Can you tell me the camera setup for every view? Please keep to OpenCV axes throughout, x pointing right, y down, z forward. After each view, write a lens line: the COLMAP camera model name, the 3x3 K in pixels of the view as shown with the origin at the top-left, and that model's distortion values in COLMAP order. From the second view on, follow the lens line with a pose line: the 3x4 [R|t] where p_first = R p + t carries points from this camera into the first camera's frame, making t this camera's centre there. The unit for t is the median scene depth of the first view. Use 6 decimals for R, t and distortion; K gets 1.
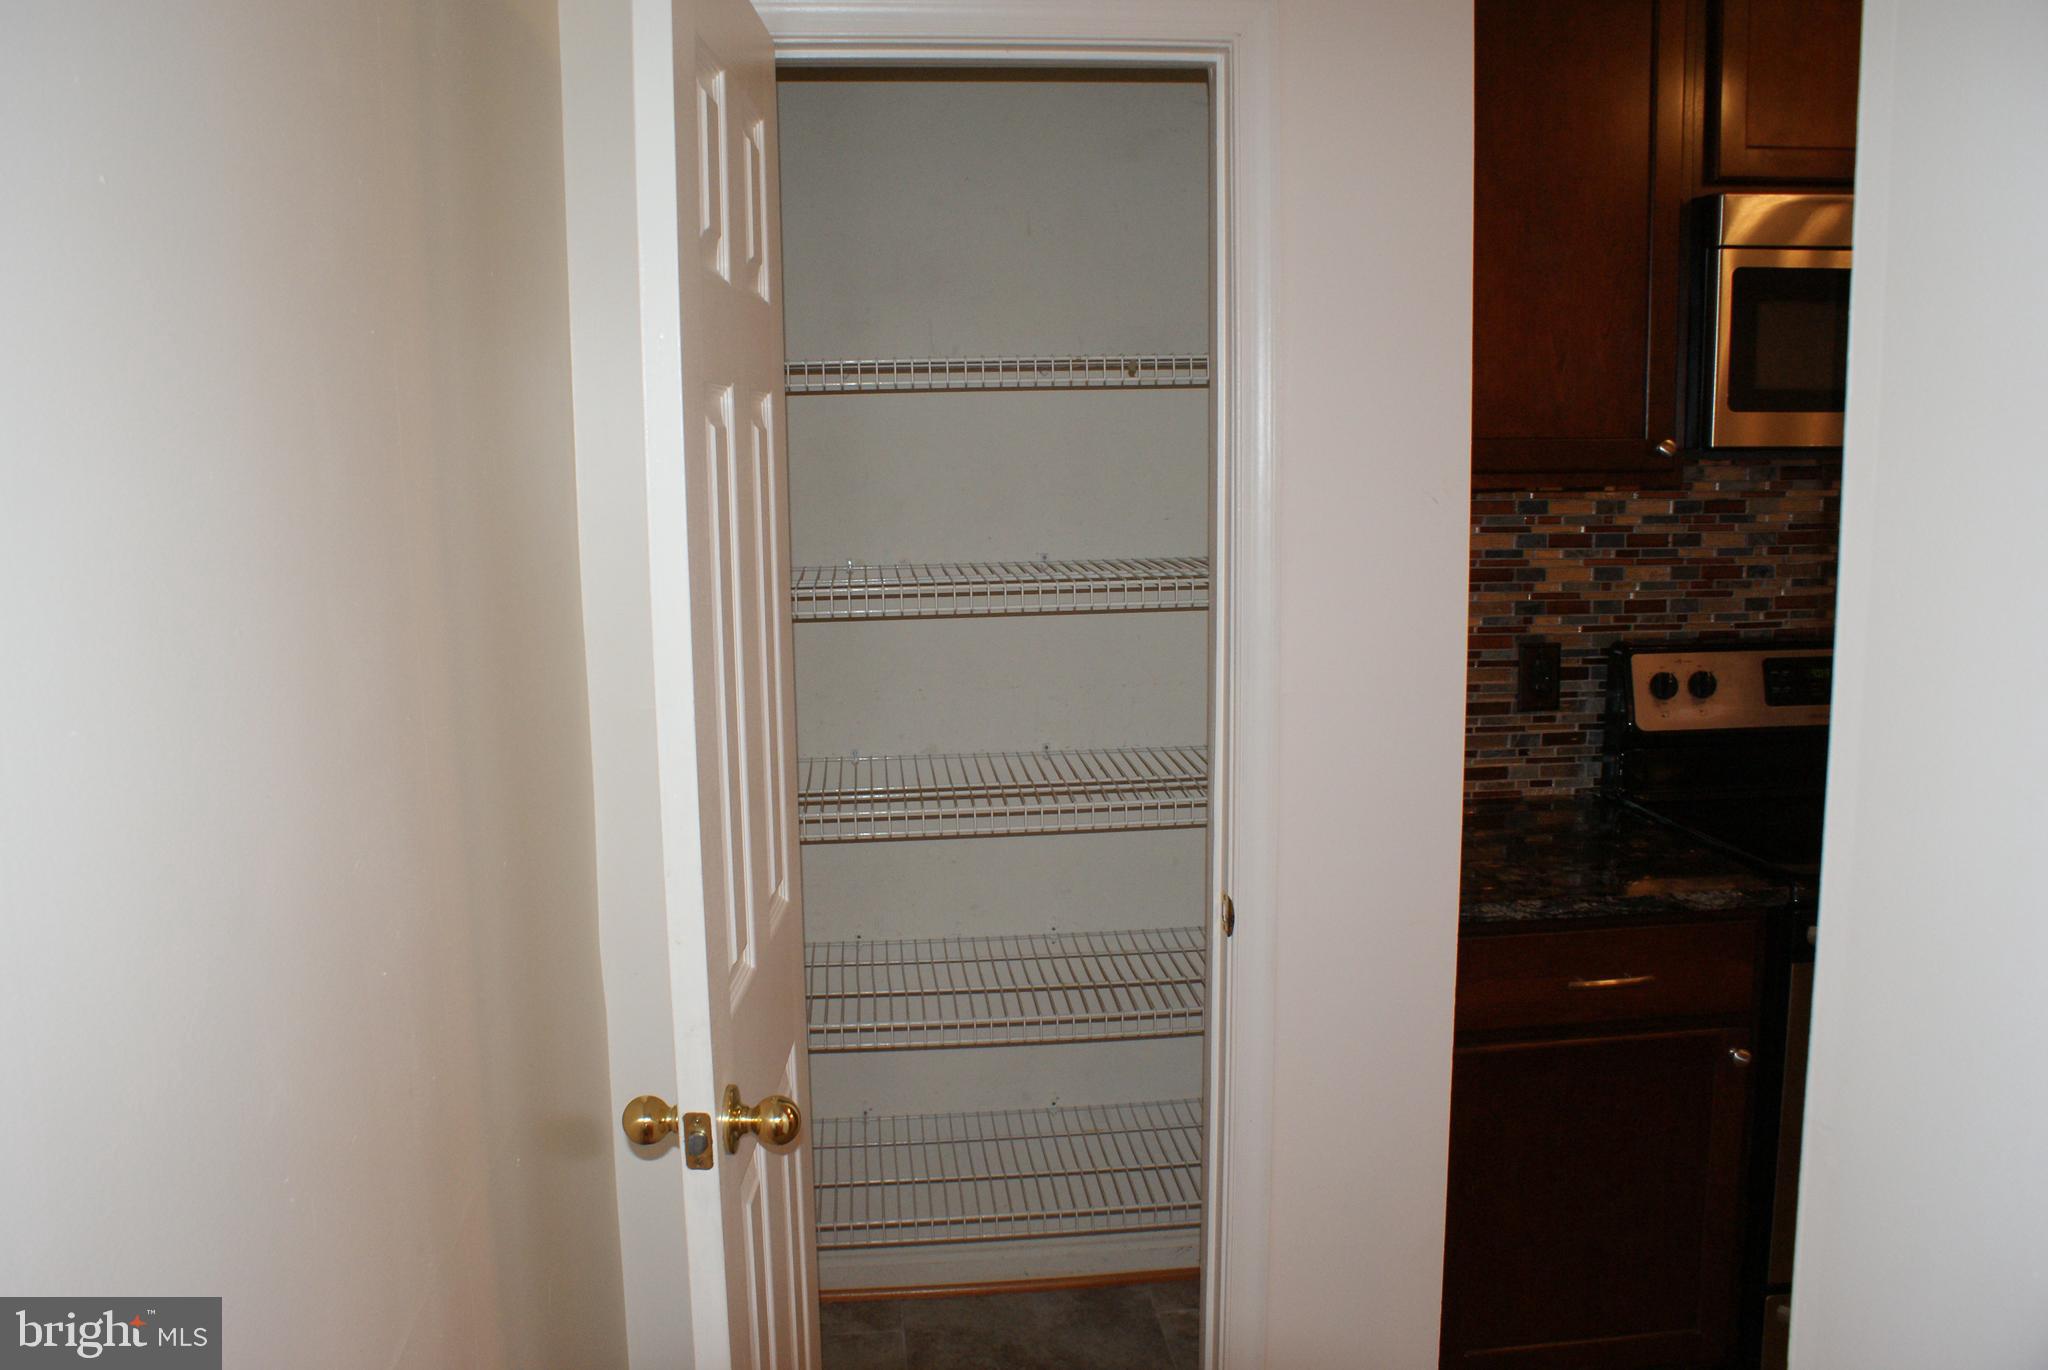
lens RADIAL K [[1628.5, 0, 1024.0], [0, 1628.5, 685.0], [0, 0, 1]] dist [-0.101543, 0.001387]
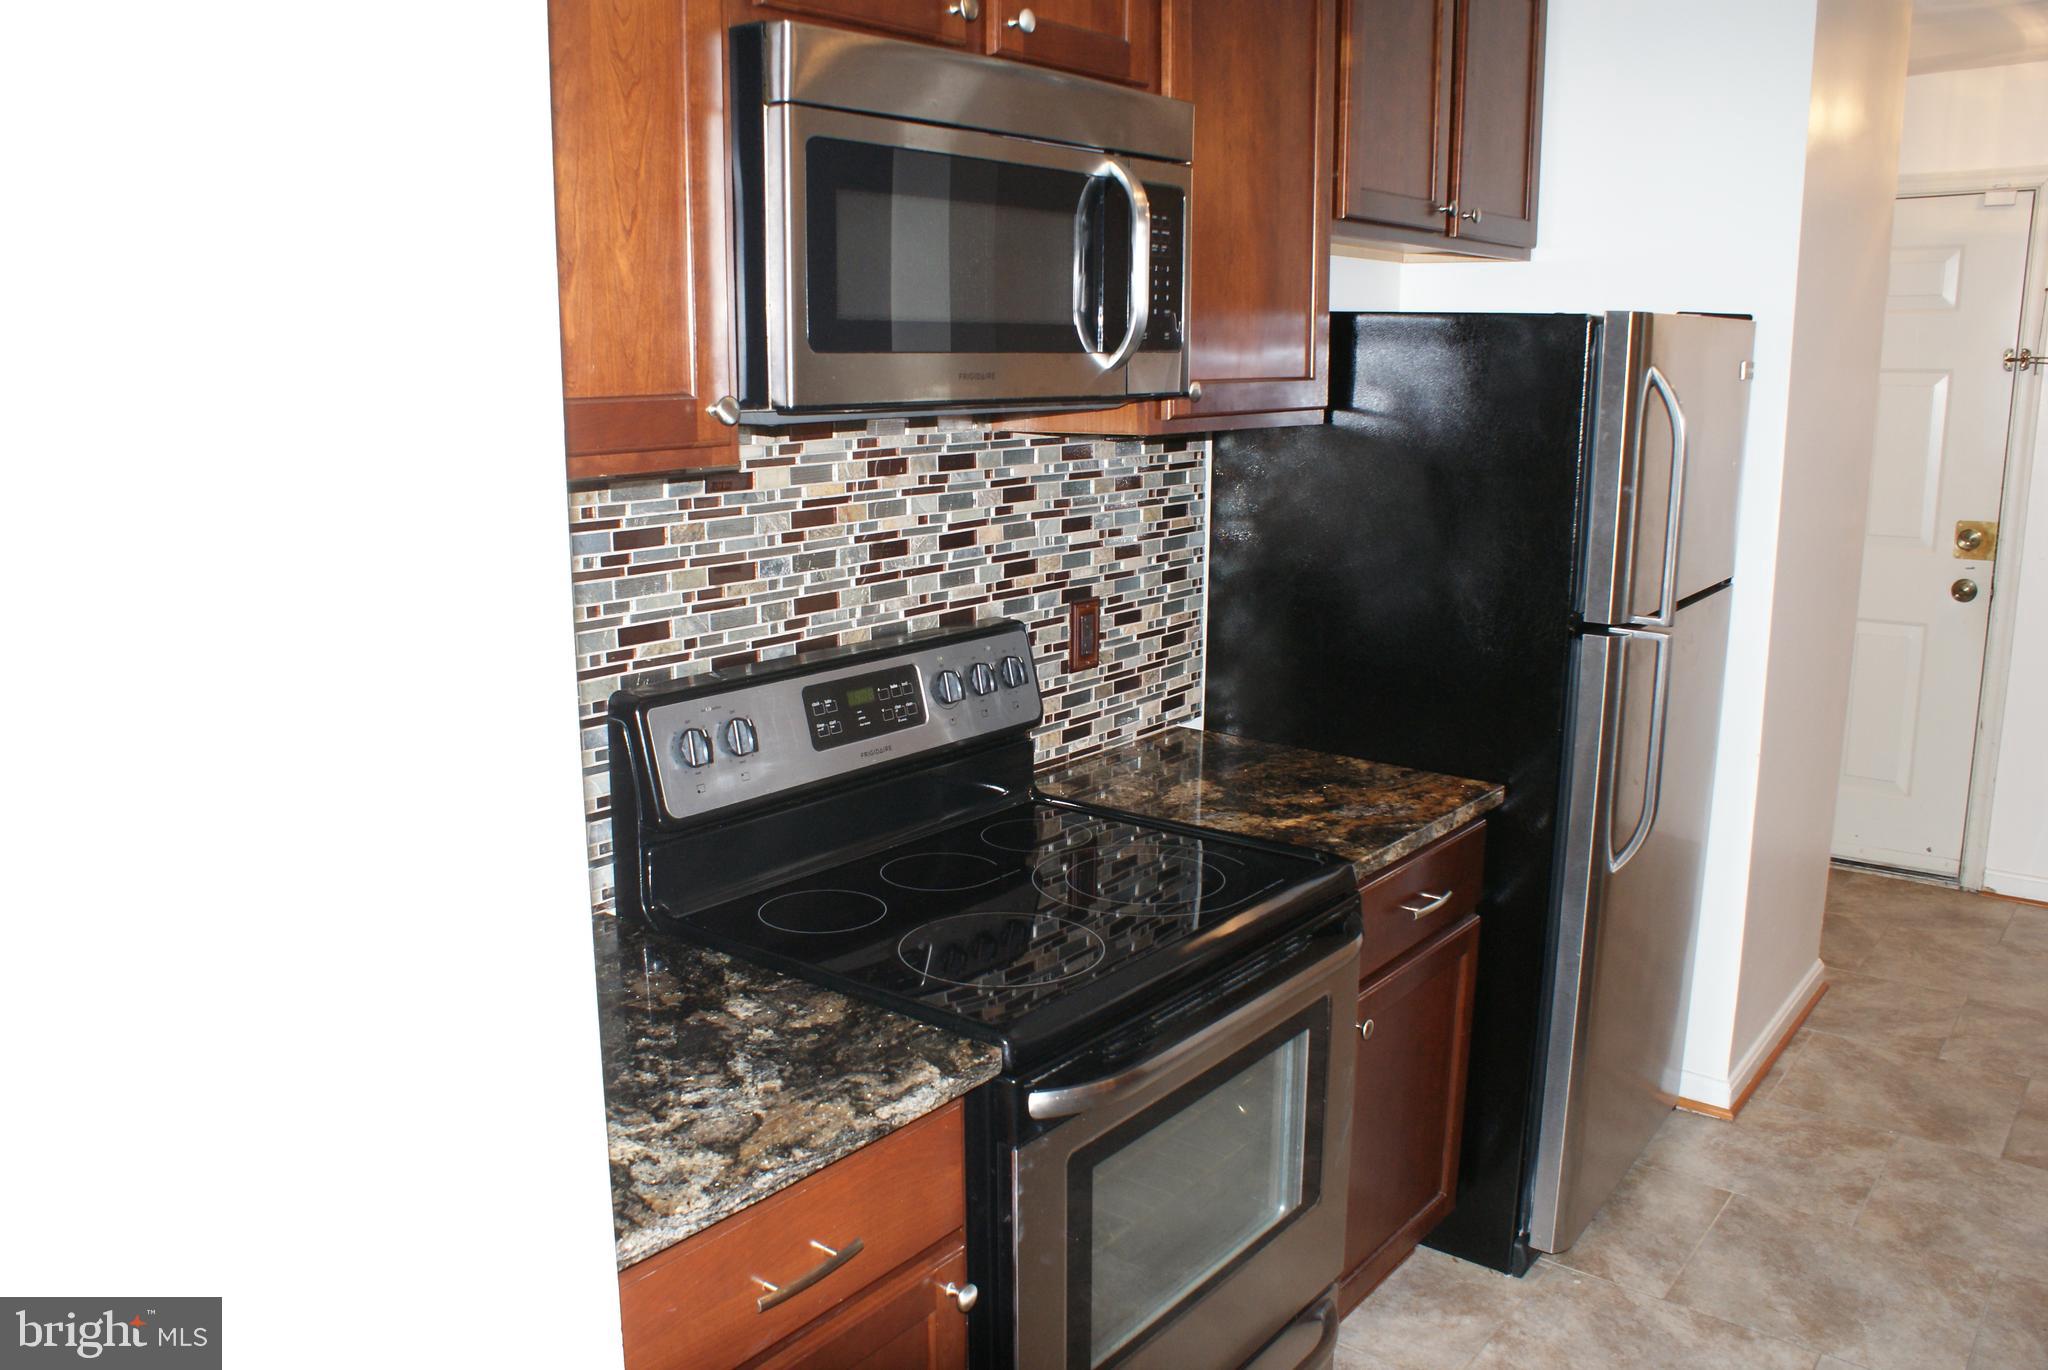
lens RADIAL K [[1628.5, 0, 1024.0], [0, 1628.5, 685.0], [0, 0, 1]] dist [-0.101543, 0.001387]
pose [[0.700183, -0.130119, 0.702006, 0.009970], [0.095525, 0.991485, 0.088498, -0.074388], [-0.707544, 0.005095, 0.706651, 0.397818]]
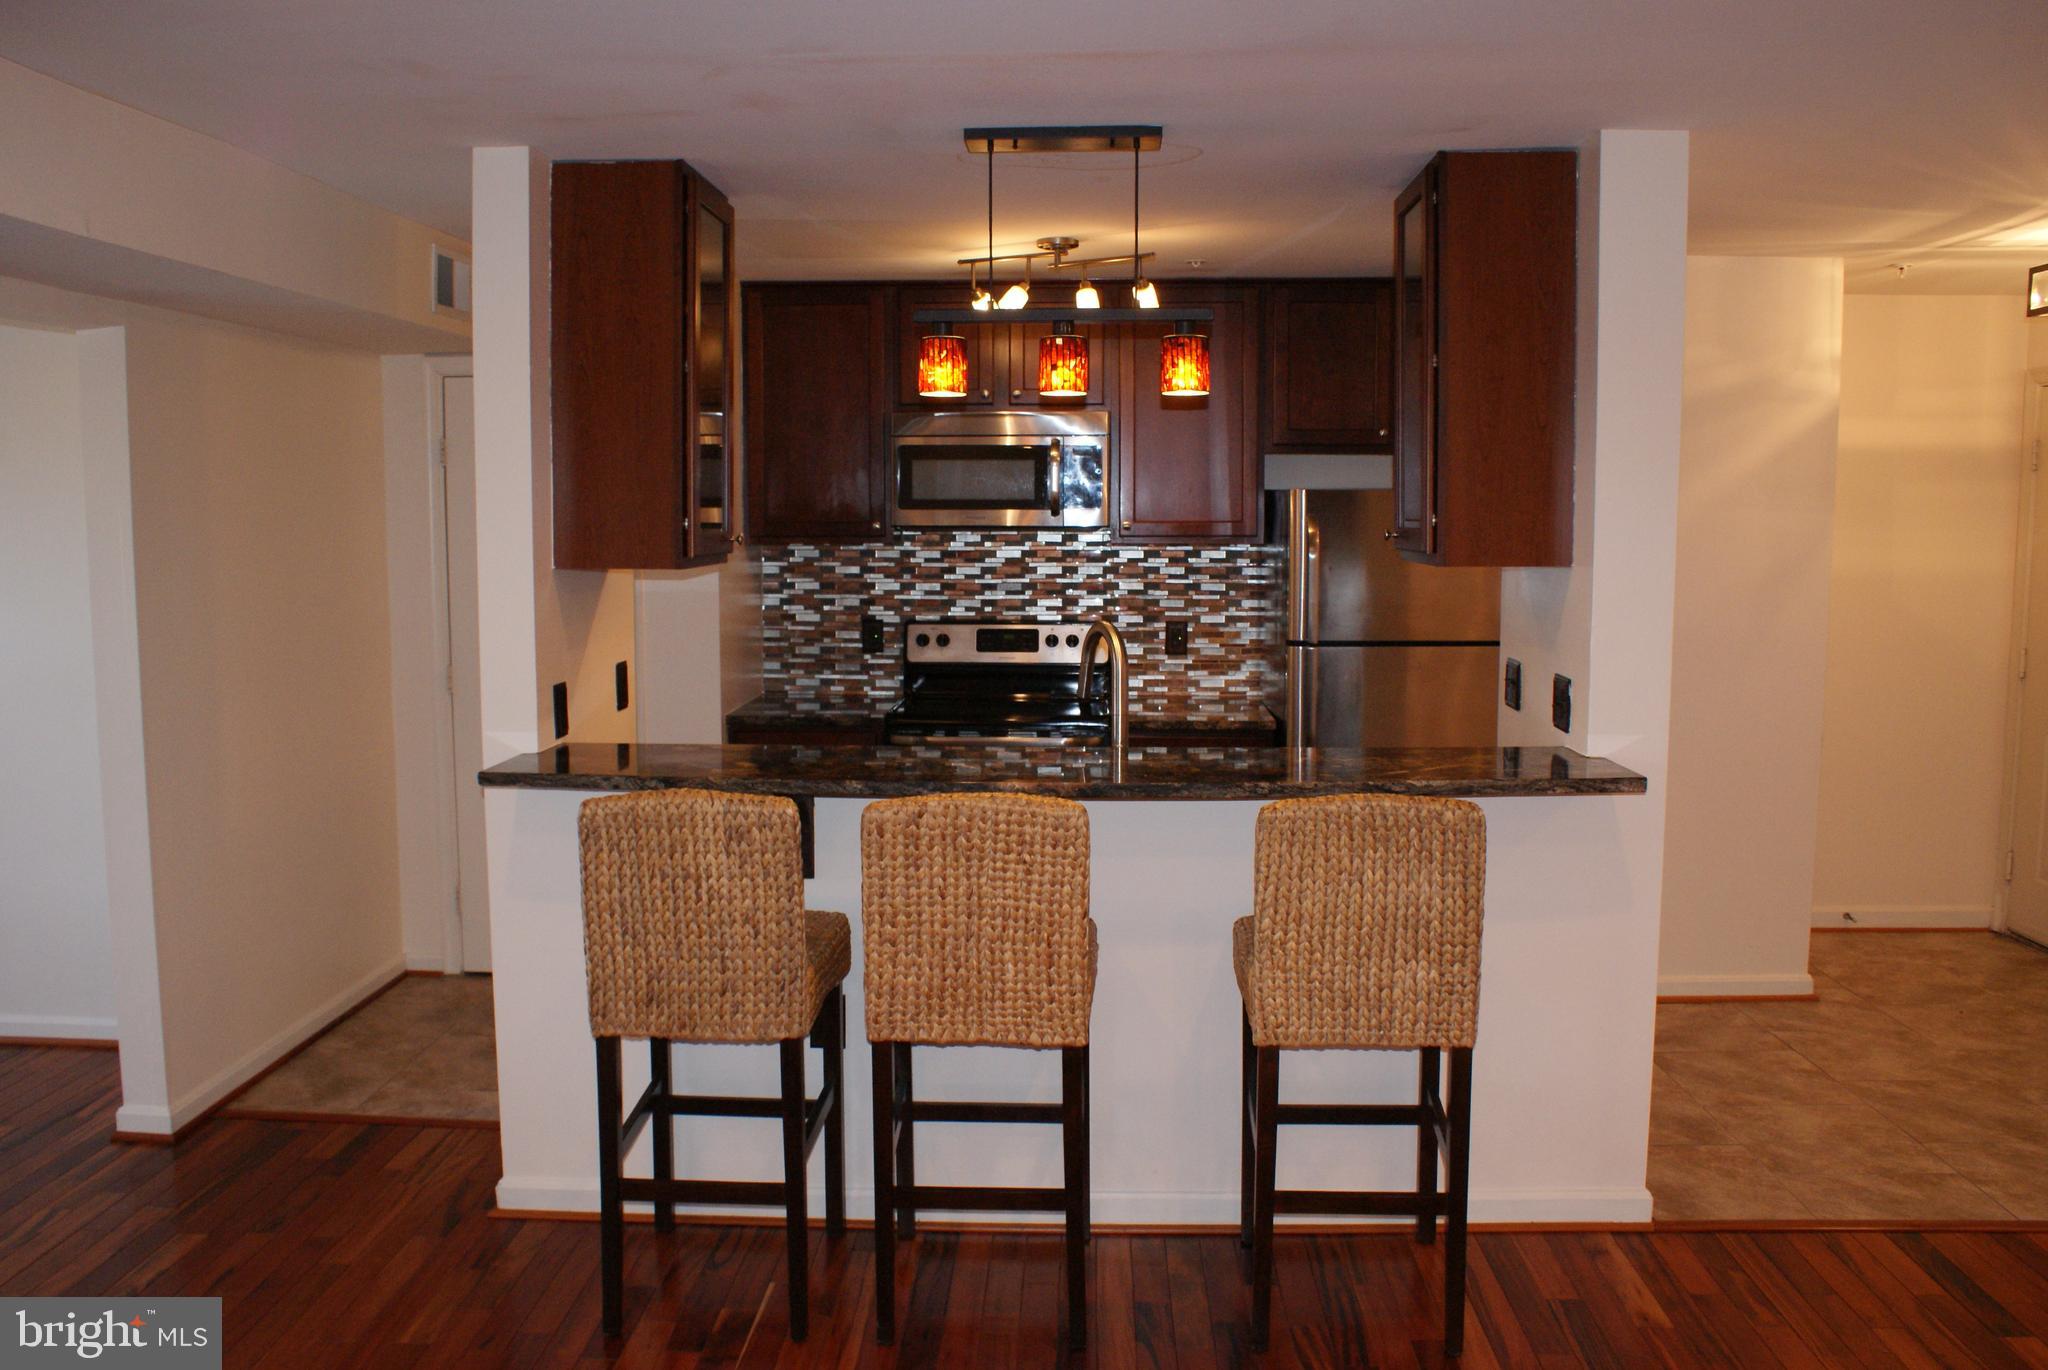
lens RADIAL K [[1628.5, 0, 1024.0], [0, 1628.5, 685.0], [0, 0, 1]] dist [-0.101543, 0.001387]
pose [[0.989264, 0.032287, -0.142529, 0.815643], [-0.038363, 0.998459, -0.040089, 0.135209], [0.141015, 0.045126, 0.988979, -1.034014]]
